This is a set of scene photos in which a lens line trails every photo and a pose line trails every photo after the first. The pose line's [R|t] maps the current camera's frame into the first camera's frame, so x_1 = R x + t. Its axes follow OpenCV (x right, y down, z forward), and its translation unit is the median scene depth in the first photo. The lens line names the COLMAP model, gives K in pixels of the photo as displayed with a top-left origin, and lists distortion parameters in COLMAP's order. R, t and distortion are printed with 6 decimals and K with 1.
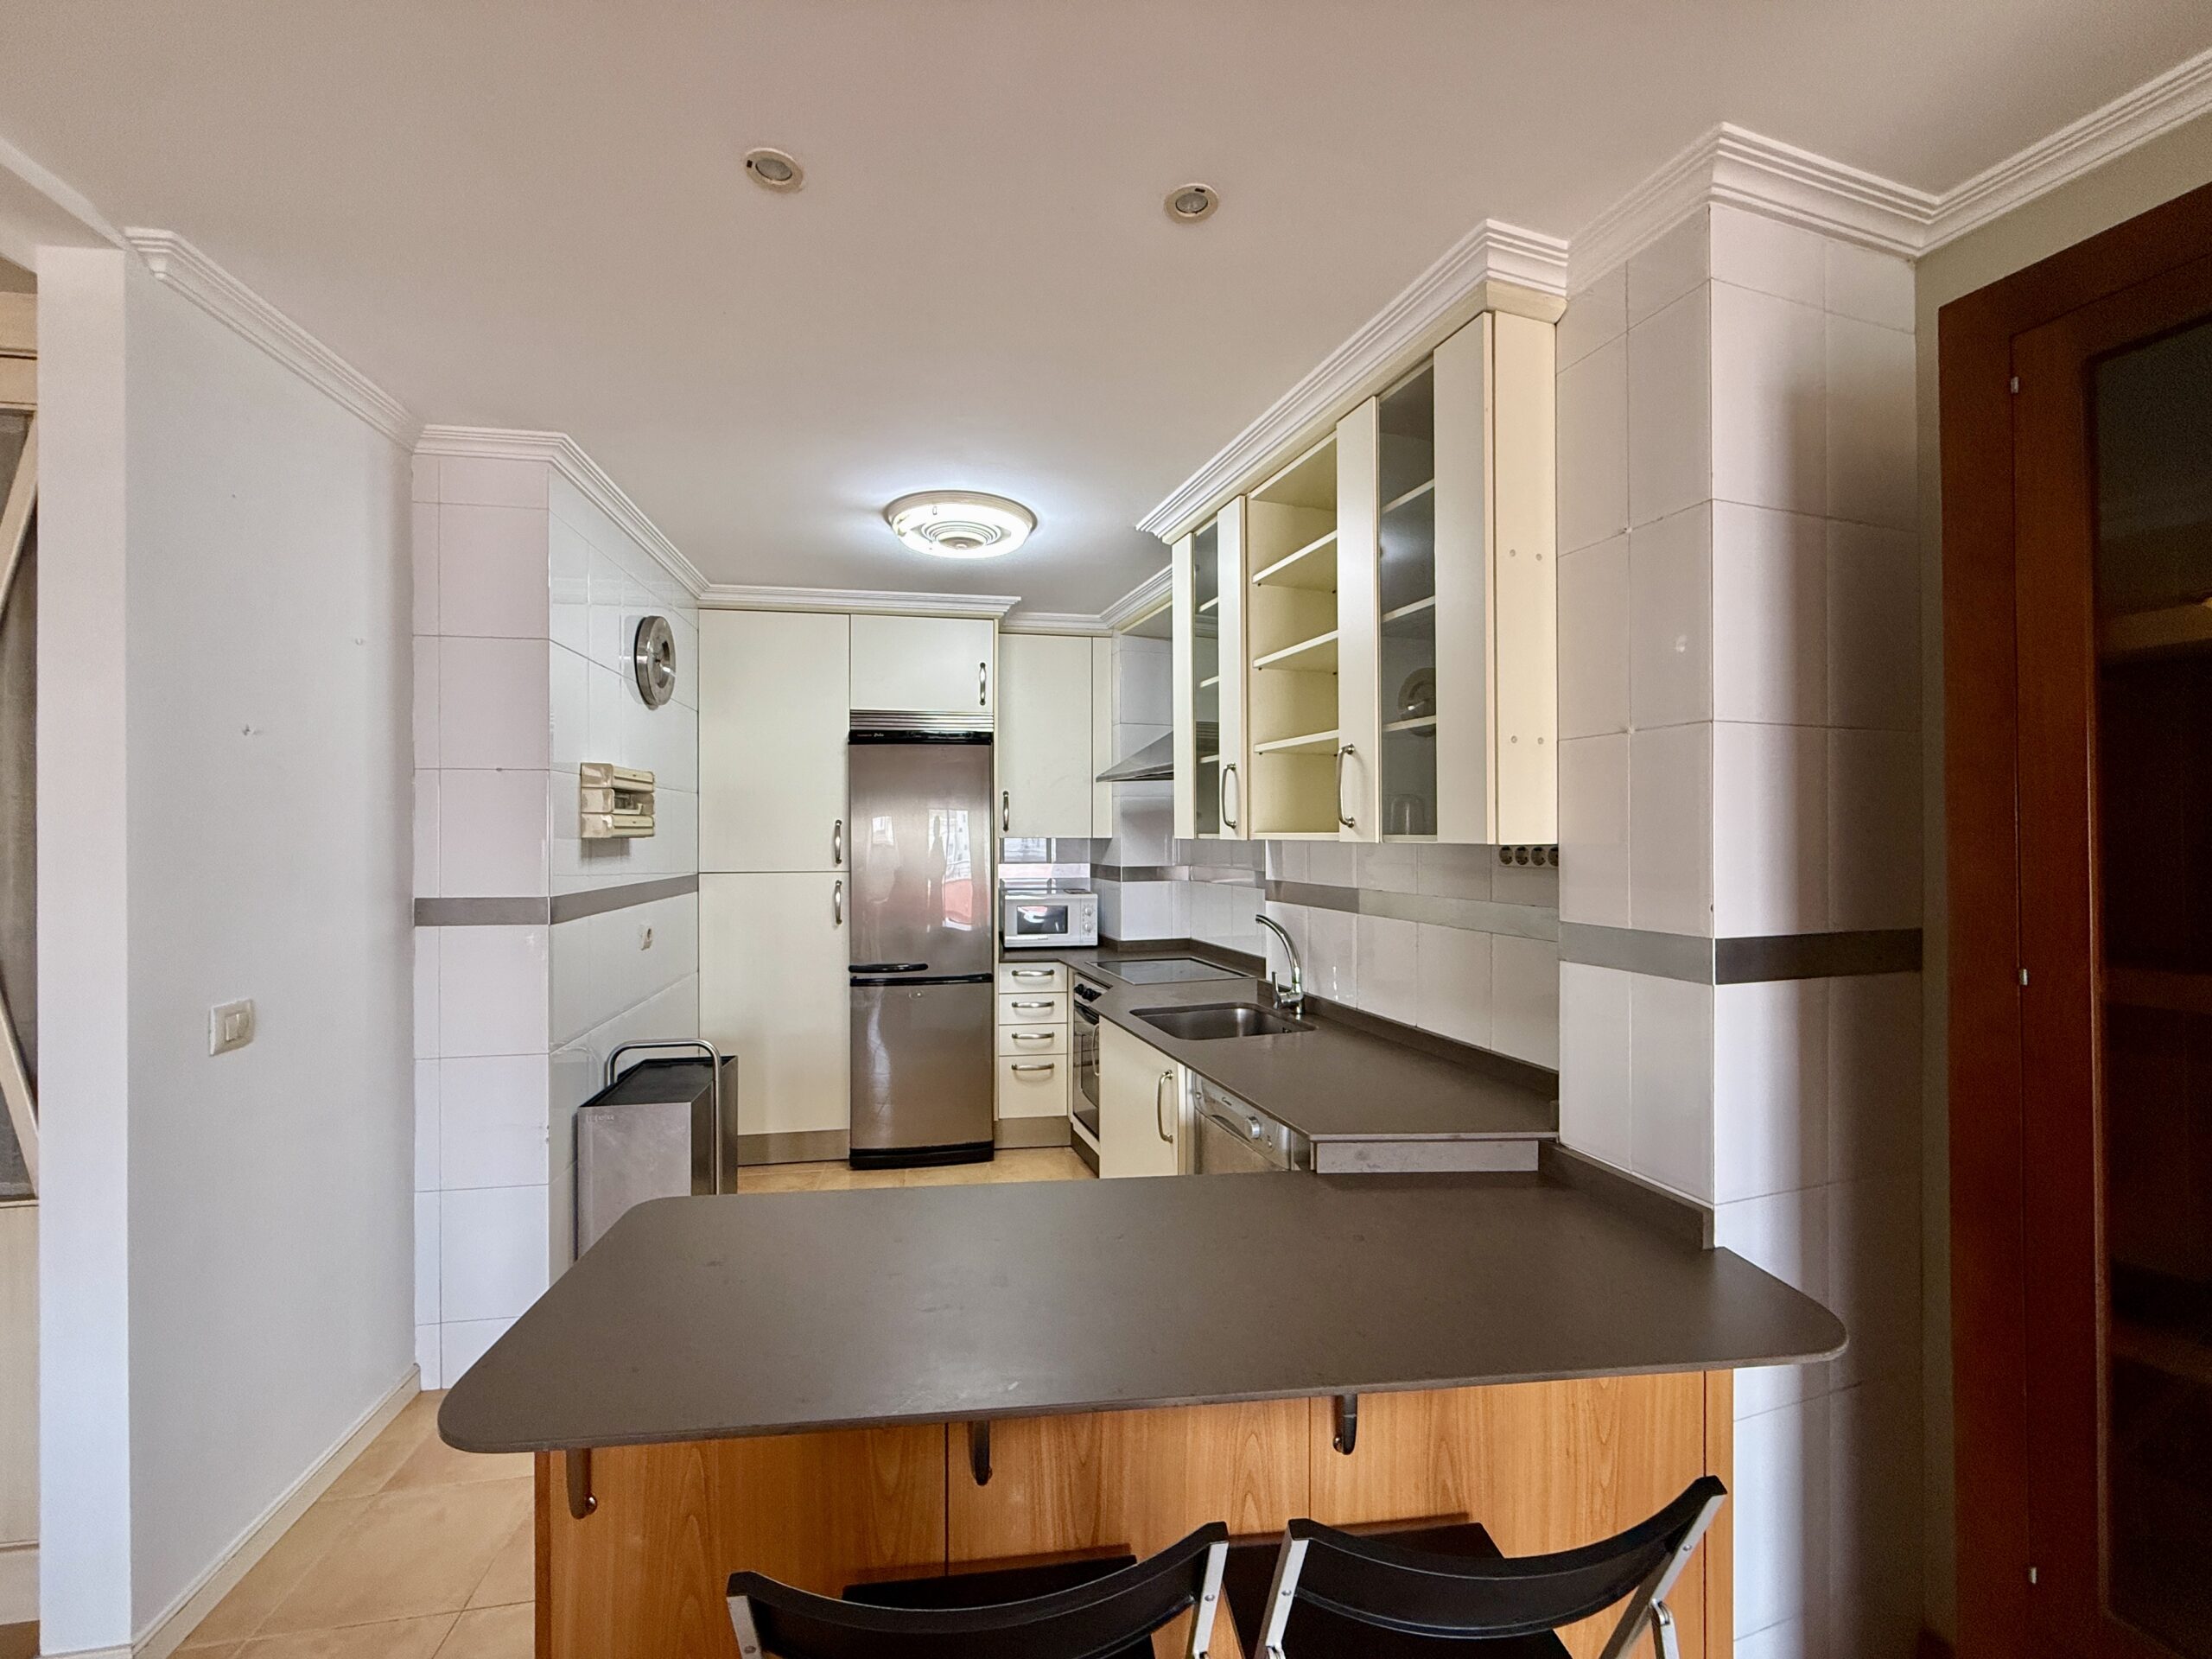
lens RADIAL K [[878.3, 0, 1101.2], [0, 878.3, 831.2], [0, 0, 1]] dist [0.000714, -0.000097]
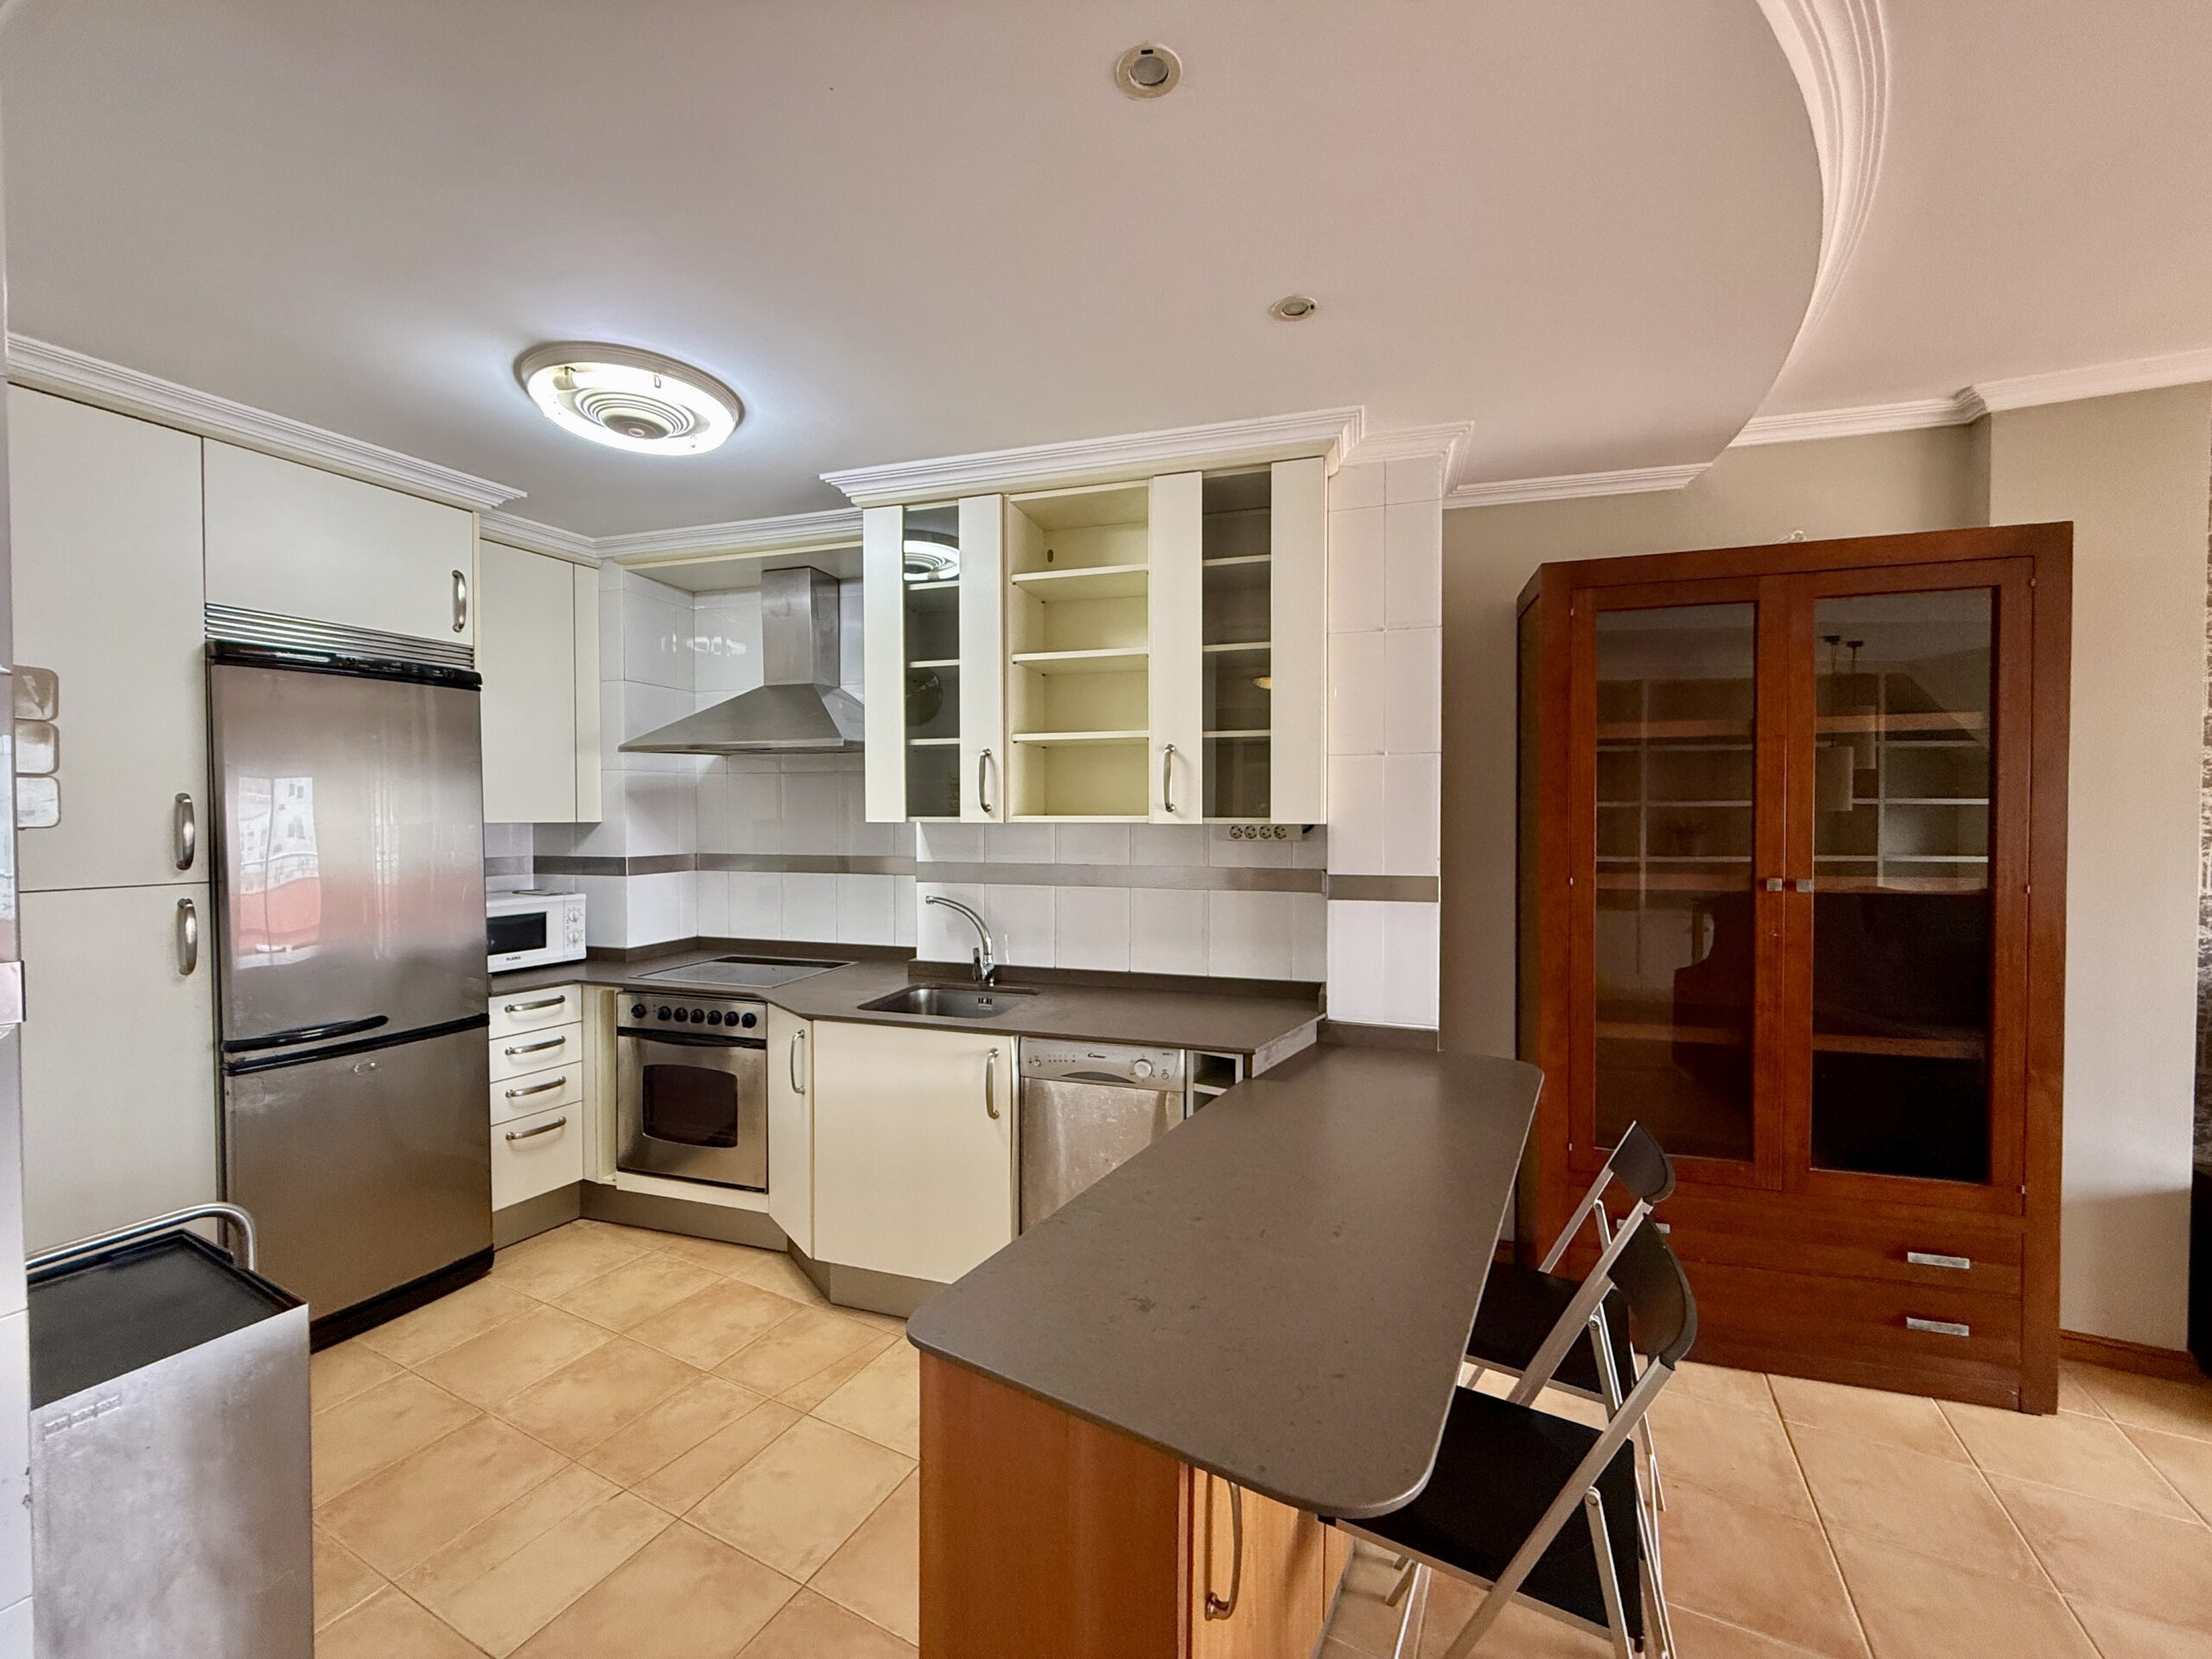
lens RADIAL K [[878.3, 0, 1101.2], [0, 878.3, 831.2], [0, 0, 1]] dist [0.000714, -0.000097]
pose [[0.594049, -0.014137, 0.804304, -0.556524], [-0.001699, 0.999821, 0.018829, 0.000236], [-0.804427, -0.012552, 0.593919, 0.246272]]
